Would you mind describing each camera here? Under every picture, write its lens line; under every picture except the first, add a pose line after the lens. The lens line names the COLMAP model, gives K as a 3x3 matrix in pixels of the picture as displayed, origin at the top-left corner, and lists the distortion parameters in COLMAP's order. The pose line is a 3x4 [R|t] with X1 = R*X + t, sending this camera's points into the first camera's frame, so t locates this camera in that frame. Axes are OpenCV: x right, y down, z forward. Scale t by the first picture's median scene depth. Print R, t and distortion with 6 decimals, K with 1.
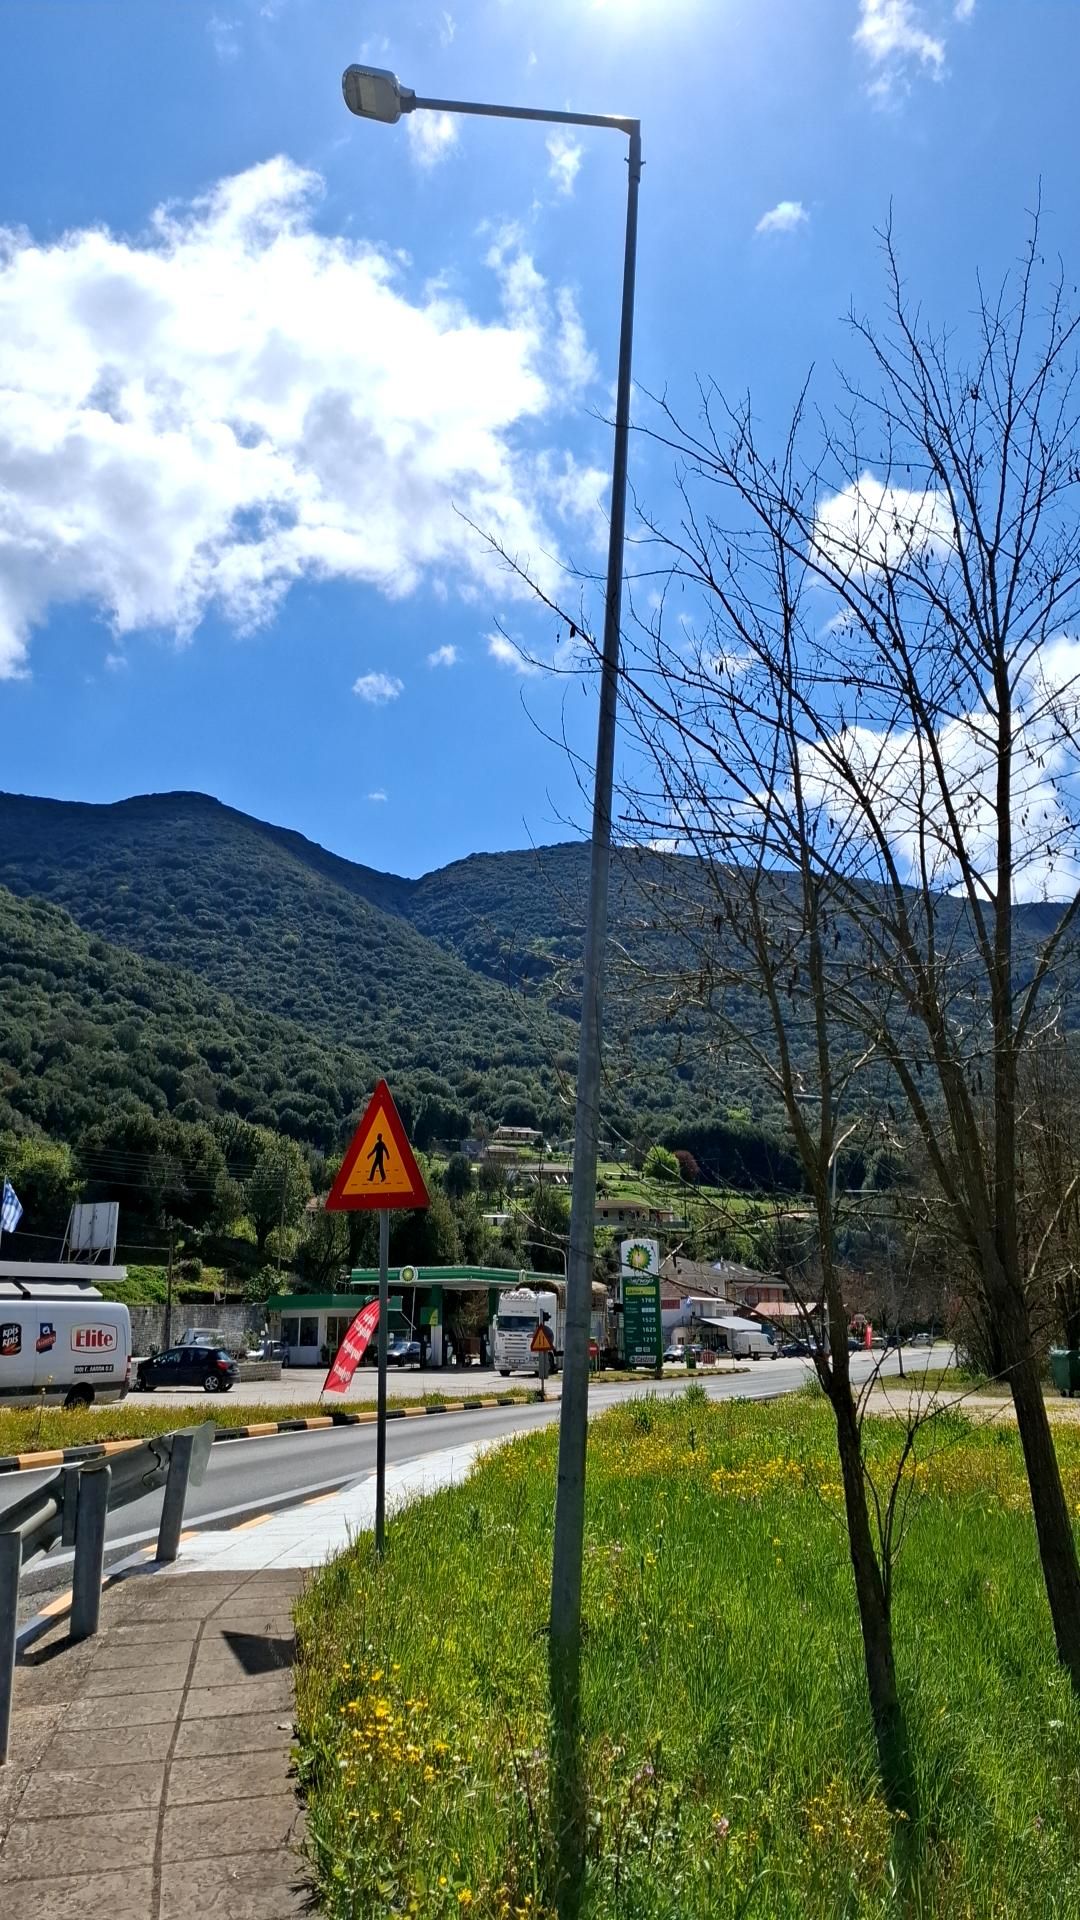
lens RADIAL K [[1295.0, 0, 548.0], [0, 1295.0, 967.5], [0, 0, 1]] dist [0.102094, -0.002592]
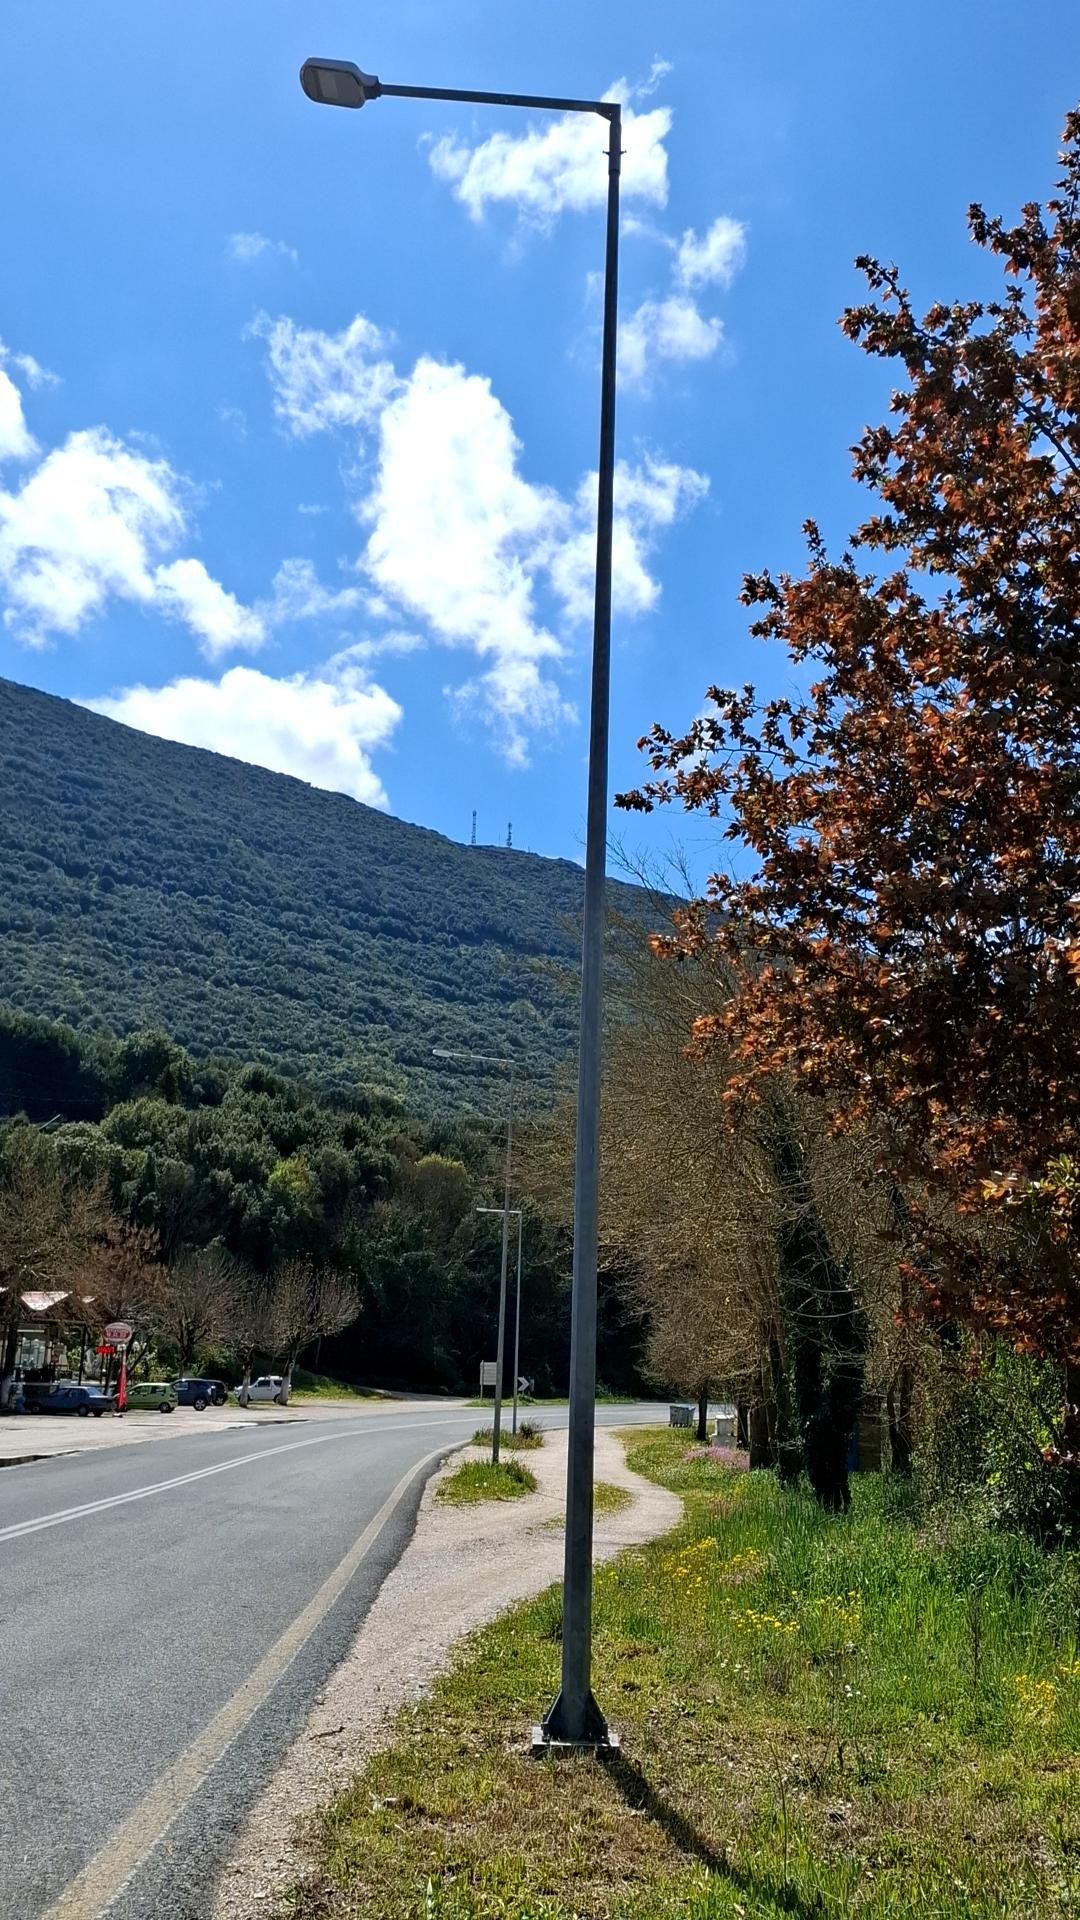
lens RADIAL K [[1672.4, 0, 559.6], [0, 1672.4, 980.1], [0, 0, 1]] dist [0.095612, -0.007676]
pose [[0.910052, 0.124869, 0.395237, 0.039386], [-0.139309, 0.990217, 0.007920, 0.038156], [-0.390382, -0.062267, 0.918545, 0.133260]]
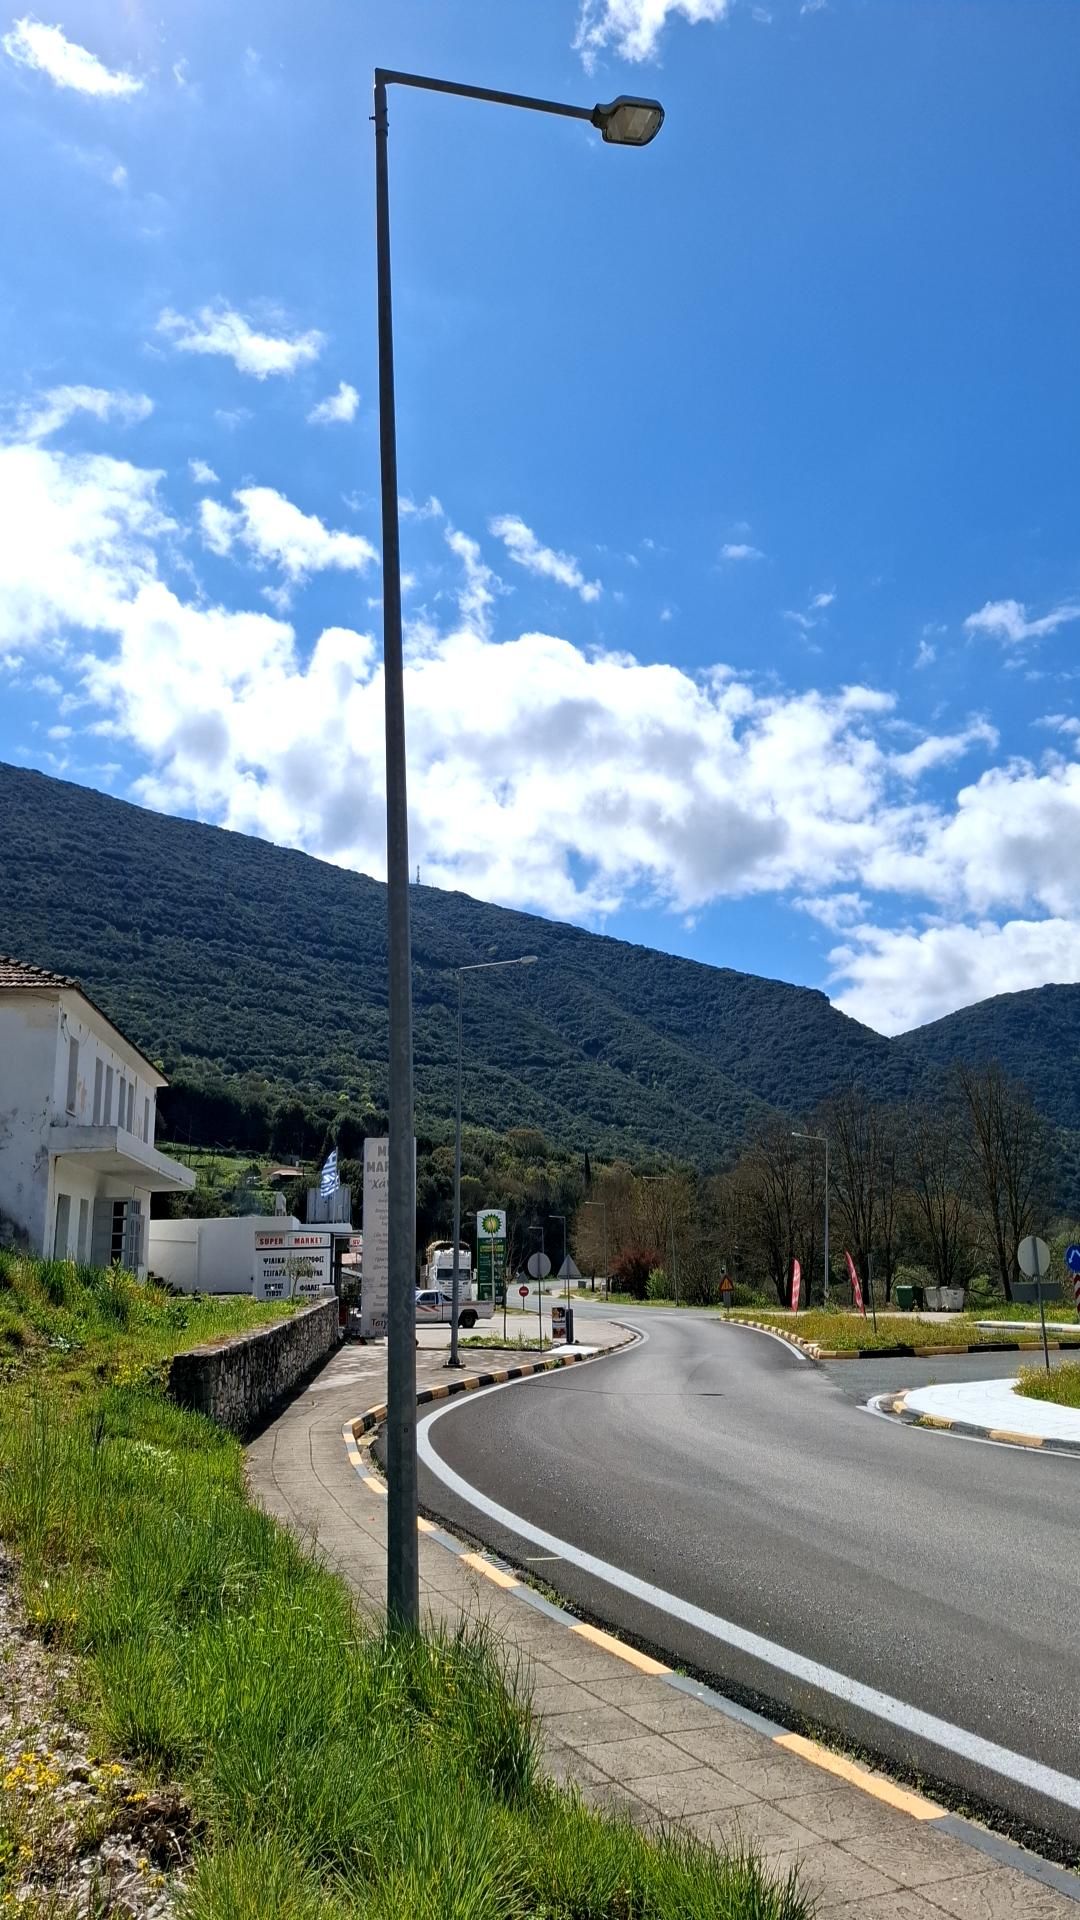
lens RADIAL K [[1295.0, 0, 548.0], [0, 1295.0, 967.5], [0, 0, 1]] dist [0.102094, -0.002592]
pose [[0.878671, 0.096403, 0.467594, -0.058402], [-0.113960, 0.993441, 0.009331, -0.006260], [-0.463628, -0.061486, 0.883894, -0.020734]]
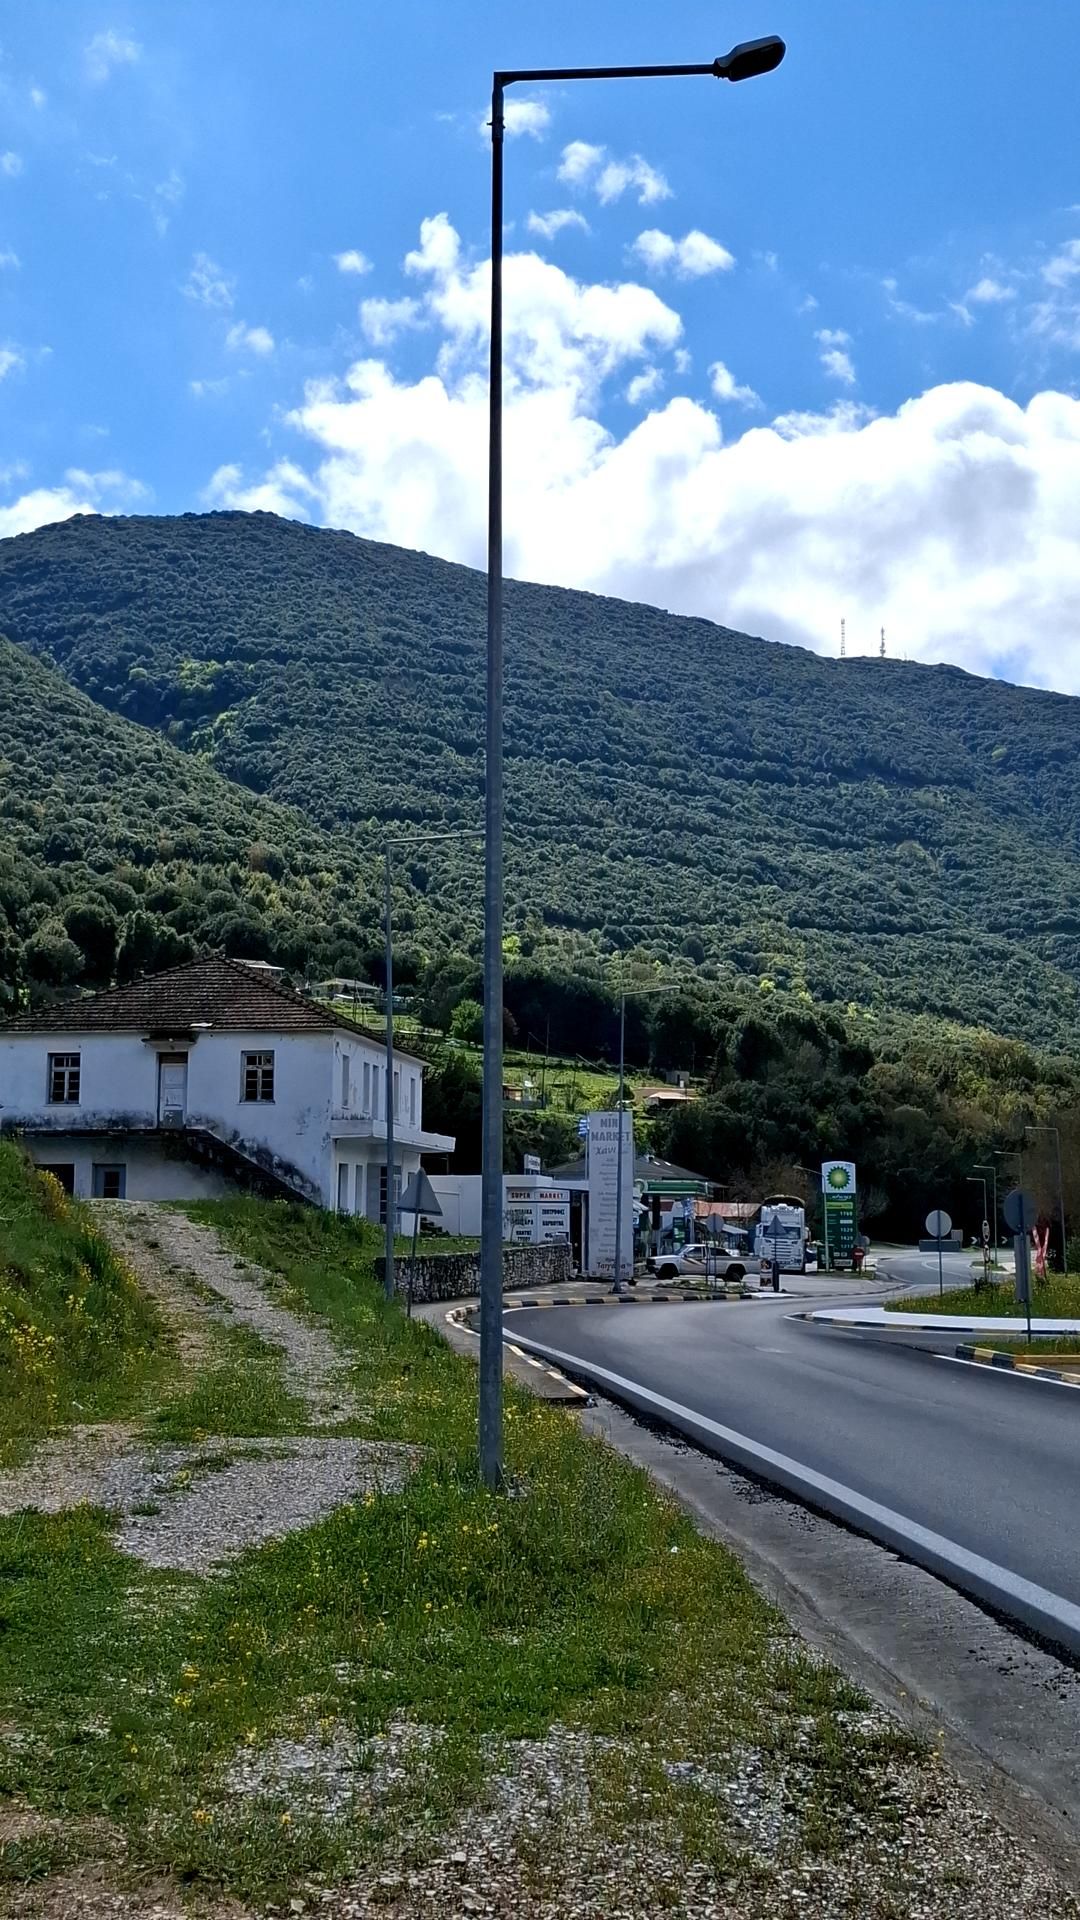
lens RADIAL K [[1941.7, 0, 530.0], [0, 1941.7, 959.7], [0, 0, 1]] dist [0.168026, -0.005902]
pose [[0.977359, 0.043916, 0.206982, -0.062417], [-0.071456, 0.989259, 0.127517, -0.018718], [-0.199159, -0.139420, 0.969999, -0.066190]]
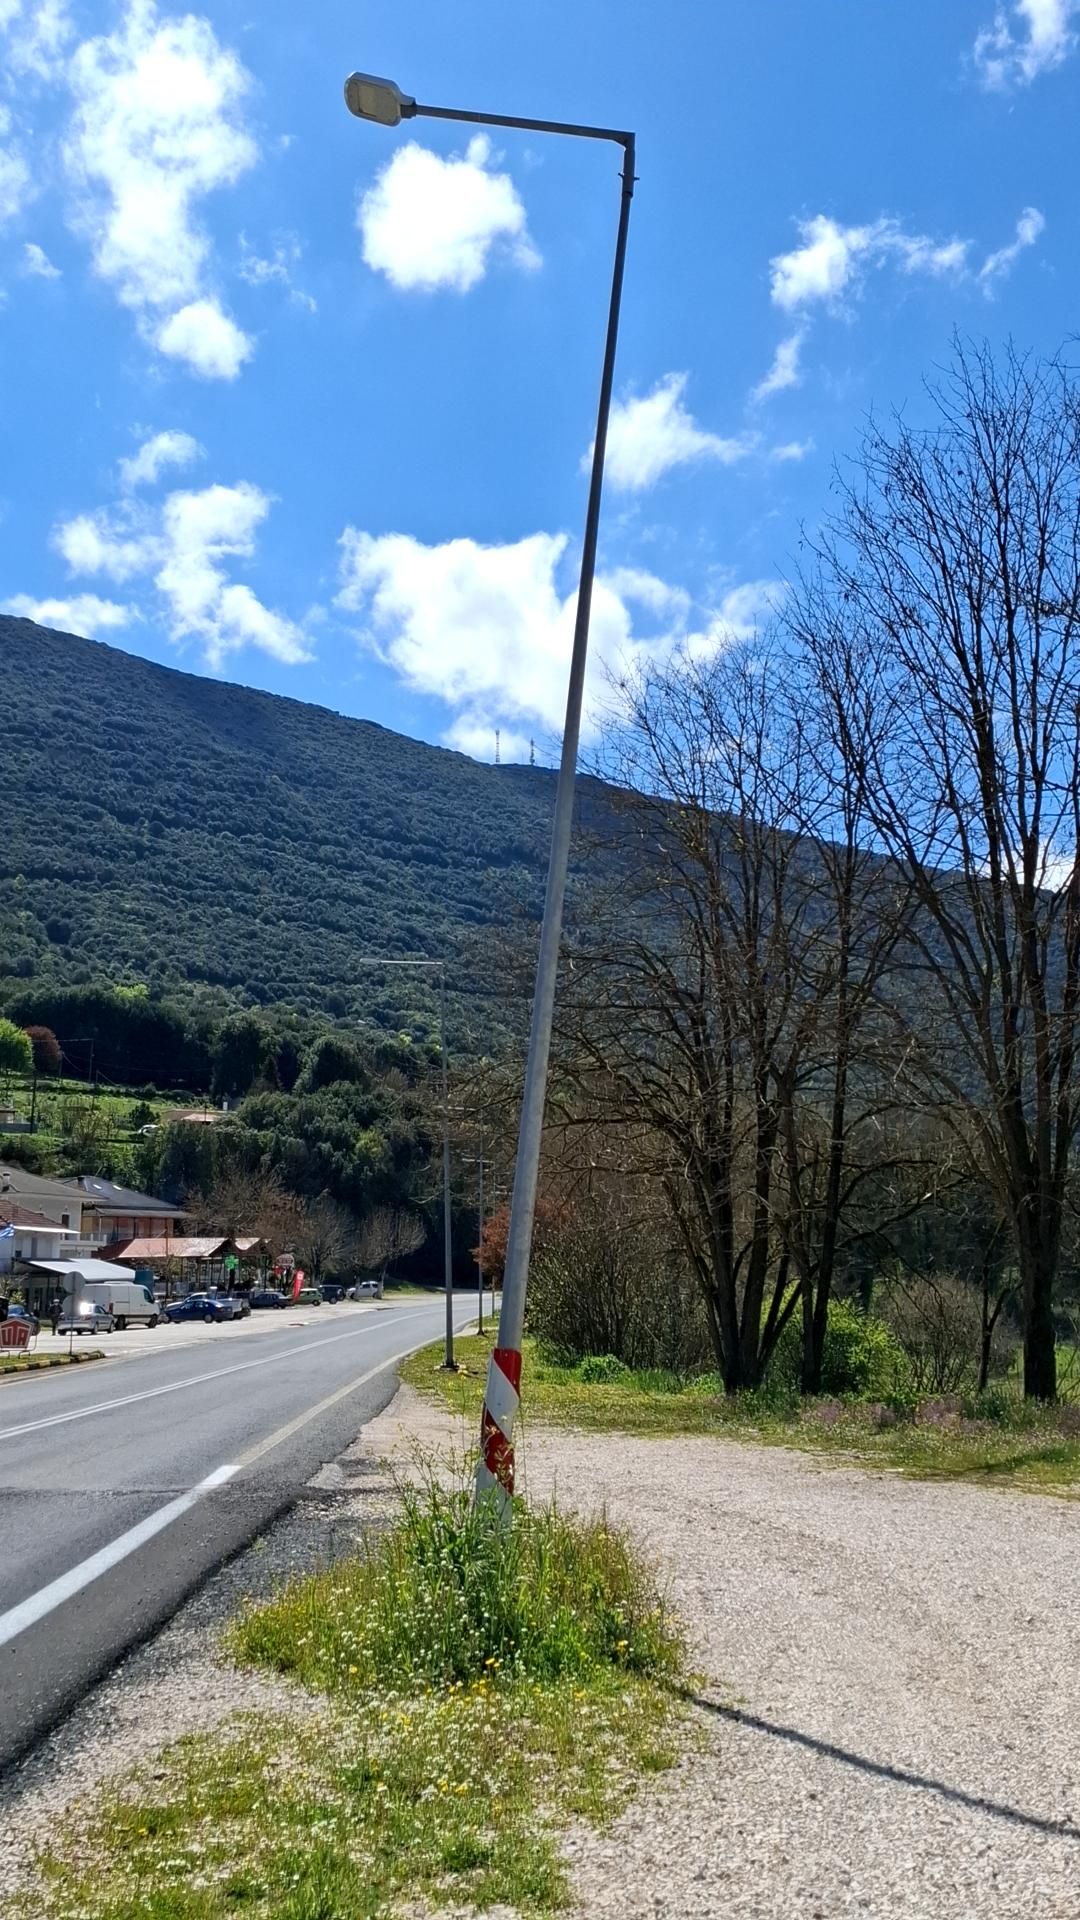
lens RADIAL K [[1672.4, 0, 559.6], [0, 1672.4, 980.1], [0, 0, 1]] dist [0.095612, -0.007676]
pose [[0.921489, 0.065496, 0.382843, 0.007702], [-0.100570, 0.992299, 0.072306, 0.013529], [-0.375159, -0.105132, 0.920979, 0.047260]]
